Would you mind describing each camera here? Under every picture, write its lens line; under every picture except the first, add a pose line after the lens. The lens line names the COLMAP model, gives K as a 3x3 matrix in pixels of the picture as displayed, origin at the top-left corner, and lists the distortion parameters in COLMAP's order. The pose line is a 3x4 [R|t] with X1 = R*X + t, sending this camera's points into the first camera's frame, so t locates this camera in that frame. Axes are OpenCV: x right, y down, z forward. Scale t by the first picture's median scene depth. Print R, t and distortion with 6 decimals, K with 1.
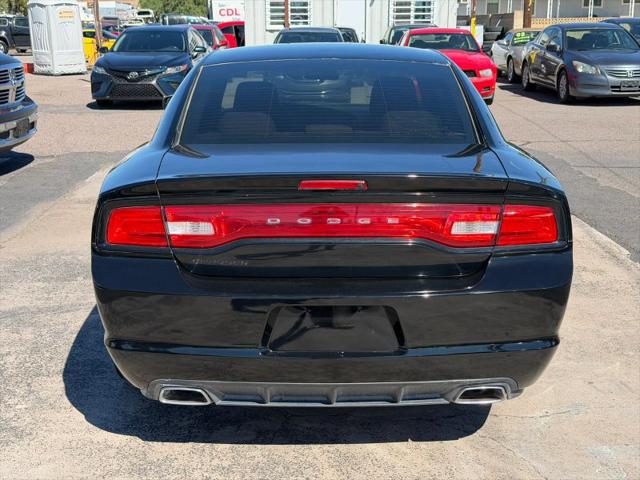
lens RADIAL K [[881.9, 0, 319.1], [0, 881.9, 242.2], [0, 0, 1]] dist [0.178043, -0.327347]
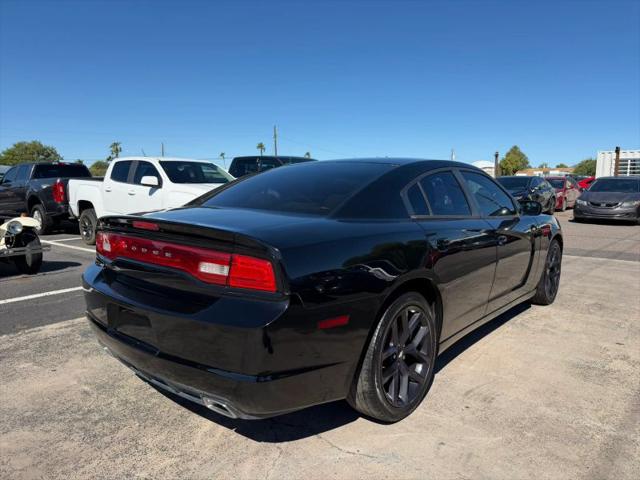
lens RADIAL K [[446.1, 0, 321.8], [0, 446.1, 243.3], [0, 0, 1]] dist [0.098373, -0.157442]
pose [[0.758798, 0.093414, -0.644592, 0.584039], [-0.161164, 0.985815, -0.046855, -0.038851], [0.631072, 0.139439, 0.763089, 0.507301]]
